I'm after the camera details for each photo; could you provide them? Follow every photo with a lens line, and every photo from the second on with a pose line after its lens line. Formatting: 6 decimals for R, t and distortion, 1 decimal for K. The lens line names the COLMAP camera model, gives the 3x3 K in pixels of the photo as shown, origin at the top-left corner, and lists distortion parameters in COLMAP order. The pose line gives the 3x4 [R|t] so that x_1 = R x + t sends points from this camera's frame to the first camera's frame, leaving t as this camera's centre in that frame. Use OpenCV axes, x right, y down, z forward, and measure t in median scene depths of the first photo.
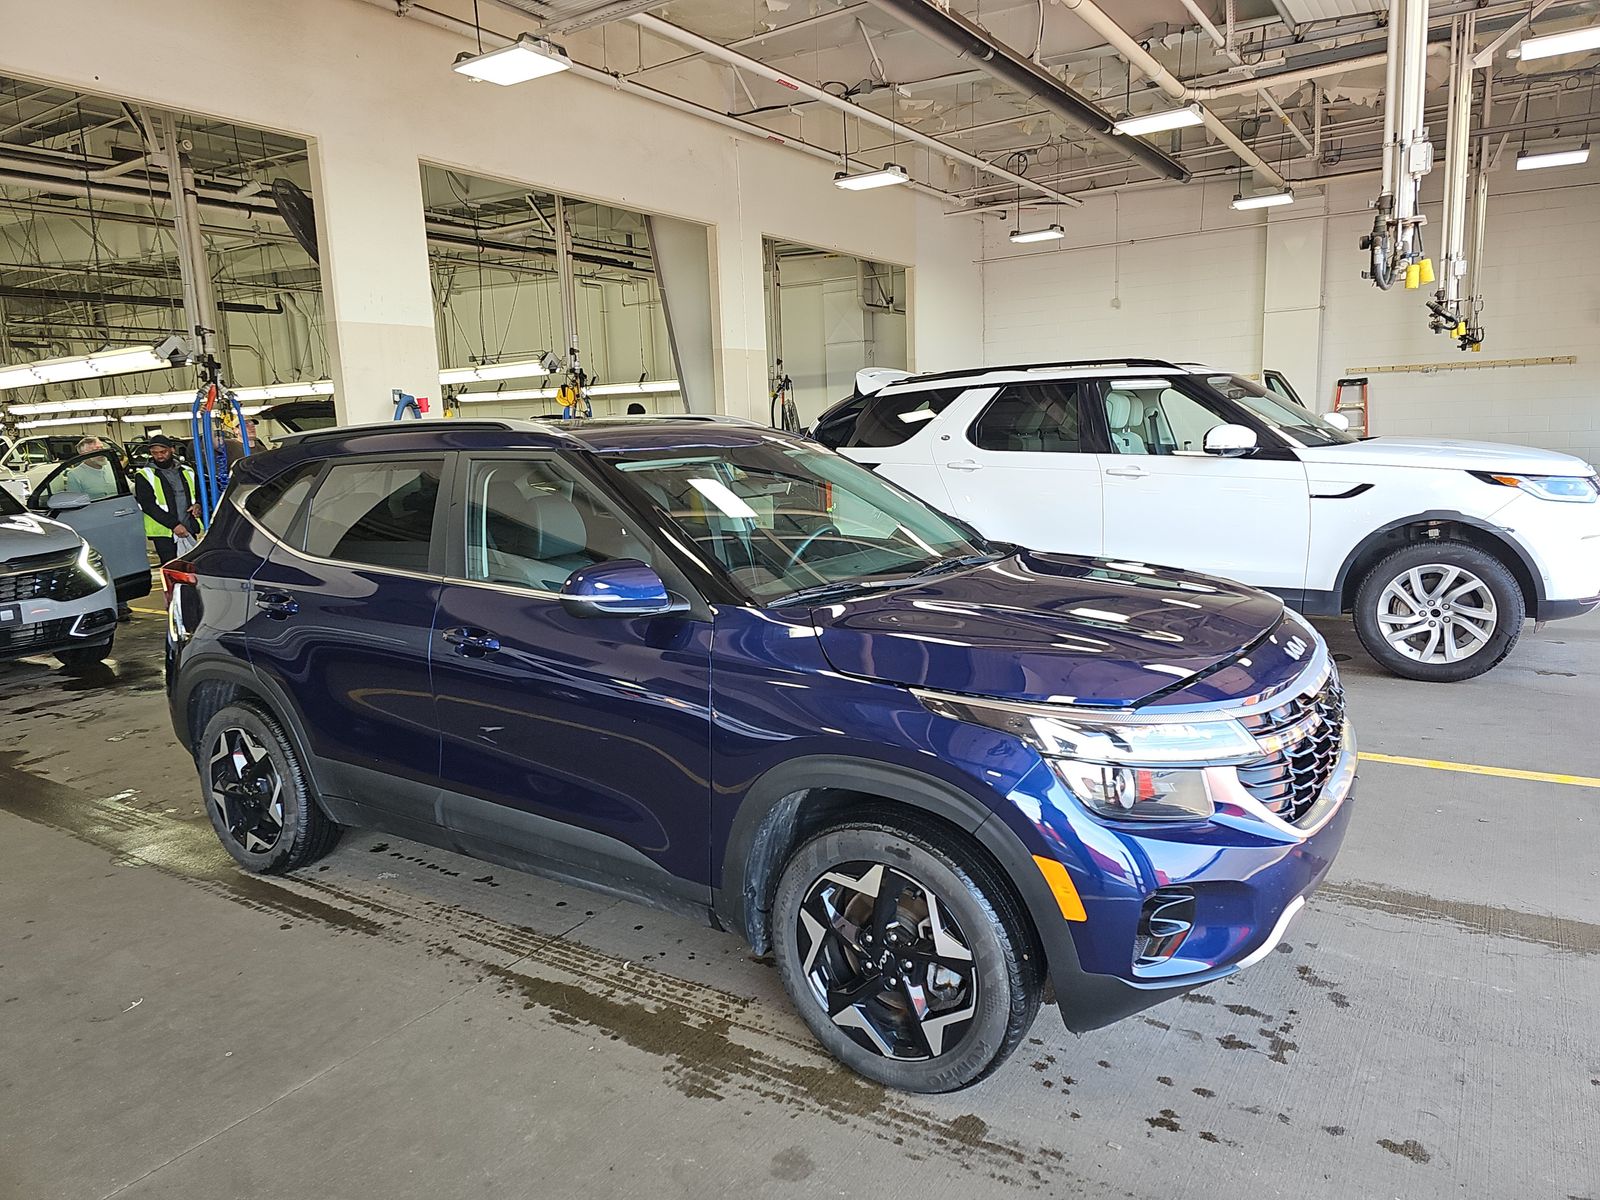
lens RADIAL K [[1048.5, 0, 807.4], [0, 1048.5, 592.9], [0, 0, 1]] dist [0.022204, -0.017423]
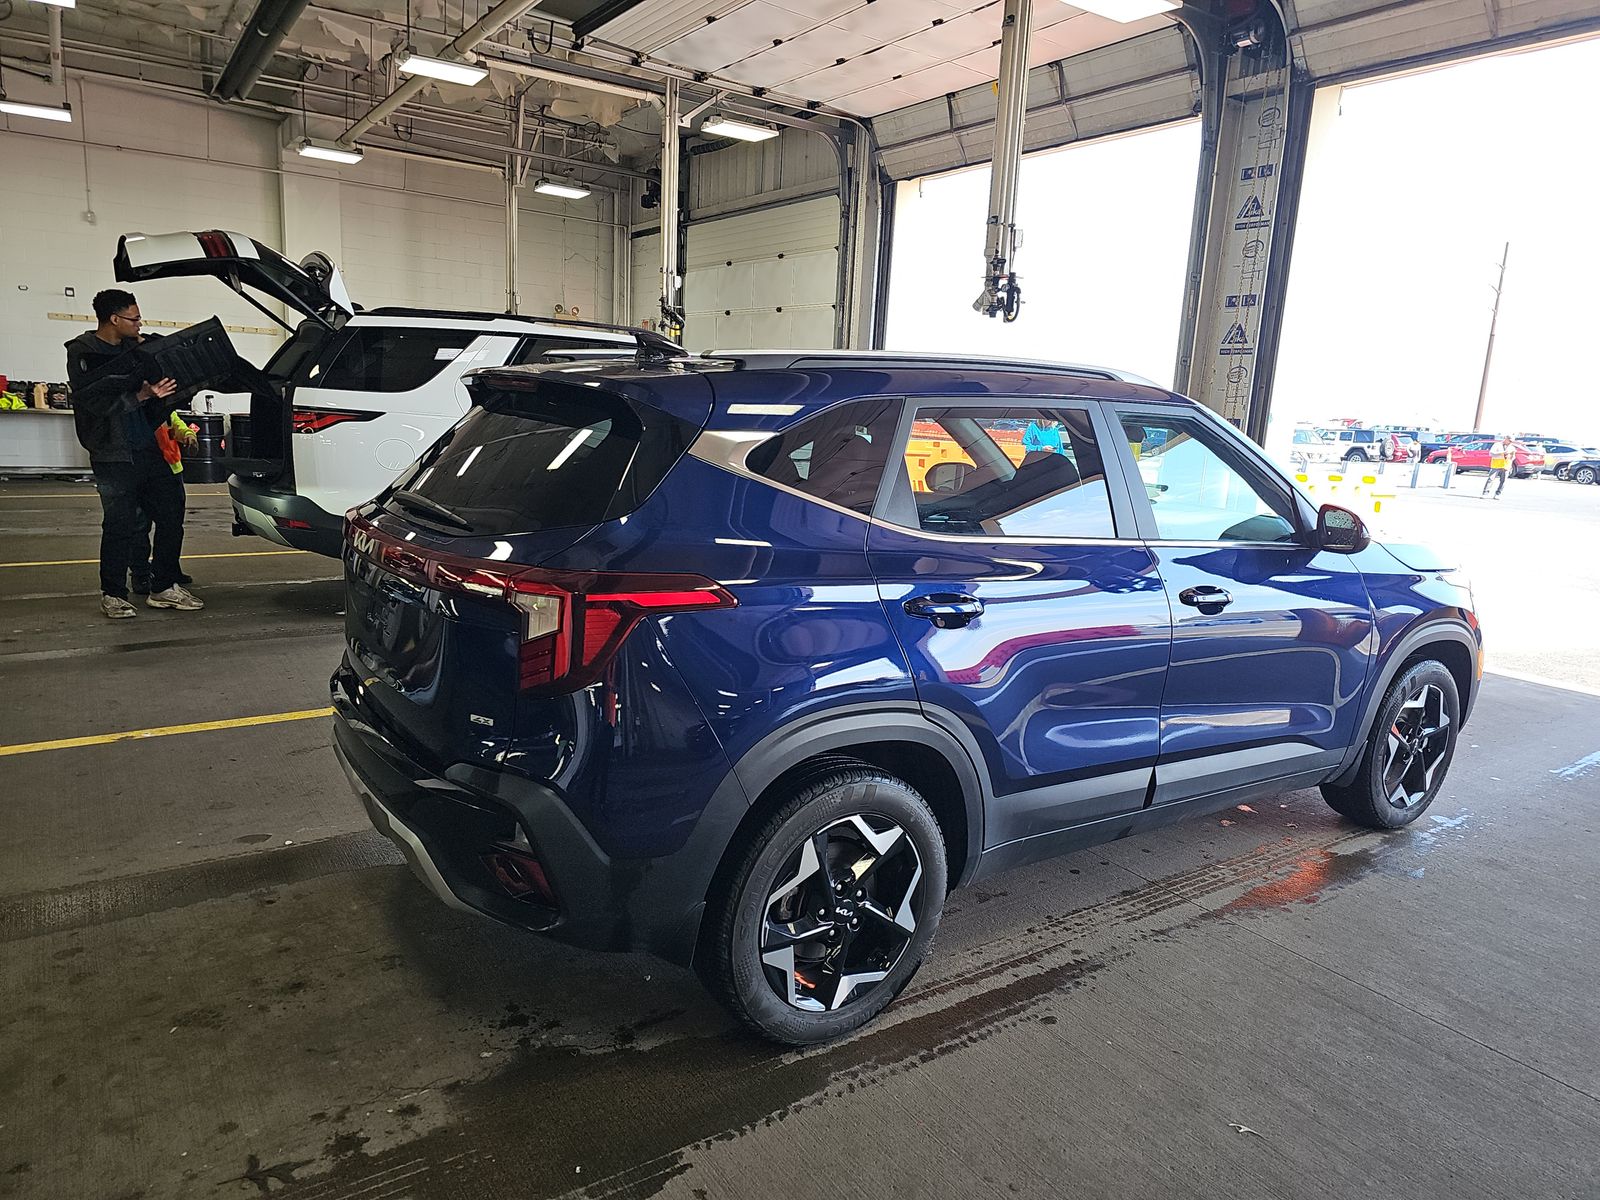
lens RADIAL K [[1048.5, 0, 791.0], [0, 1048.5, 583.0], [0, 0, 1]] dist [0.022204, -0.017423]
pose [[0.394645, -0.102086, 0.913145, -1.263441], [0.075218, 0.994063, 0.078625, -0.071781], [-0.915750, 0.037656, 0.399981, 0.879230]]
